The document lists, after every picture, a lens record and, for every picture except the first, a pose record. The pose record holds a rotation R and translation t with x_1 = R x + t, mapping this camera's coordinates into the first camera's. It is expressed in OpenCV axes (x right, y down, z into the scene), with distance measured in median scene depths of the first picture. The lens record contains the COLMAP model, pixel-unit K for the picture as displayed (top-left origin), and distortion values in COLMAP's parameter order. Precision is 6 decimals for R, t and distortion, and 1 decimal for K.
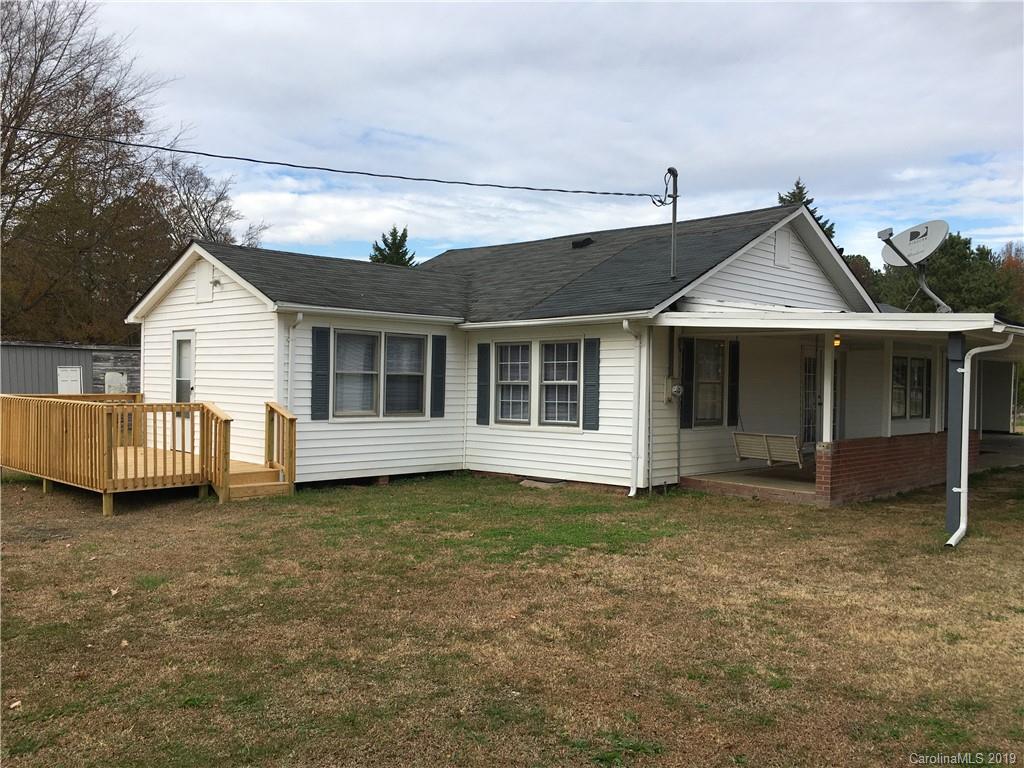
lens RADIAL K [[859.4, 0, 512.0], [0, 859.4, 384.0], [0, 0, 1]] dist [0.052973, -0.001966]
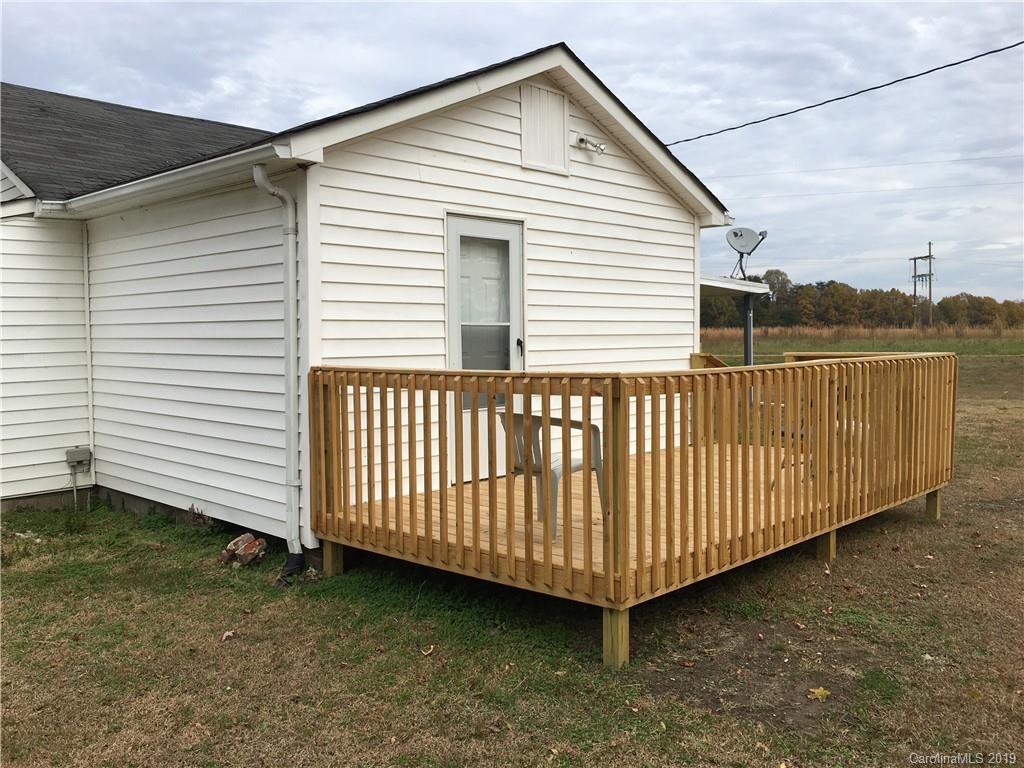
lens RADIAL K [[884.6, 0, 512.0], [0, 884.6, 384.0], [0, 0, 1]] dist [0.002455, -0.000139]
pose [[-0.006001, -0.072739, 0.997333, -0.887157], [0.011688, 0.997278, 0.072805, -0.008277], [-0.999914, 0.012094, -0.005135, 1.026340]]
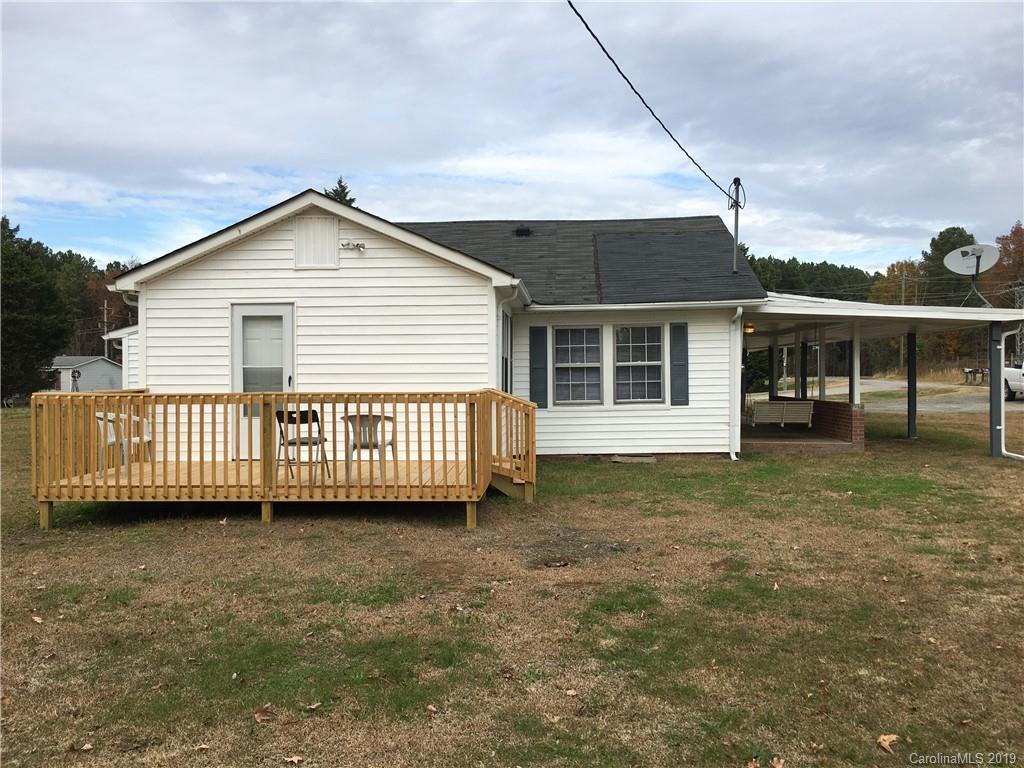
lens RADIAL K [[859.4, 0, 512.0], [0, 859.4, 384.0], [0, 0, 1]] dist [0.052973, -0.001966]
pose [[0.760989, -0.028053, 0.648158, -0.740436], [0.023269, 0.999602, 0.015944, 0.002828], [-0.648347, 0.002949, 0.761339, 0.276541]]
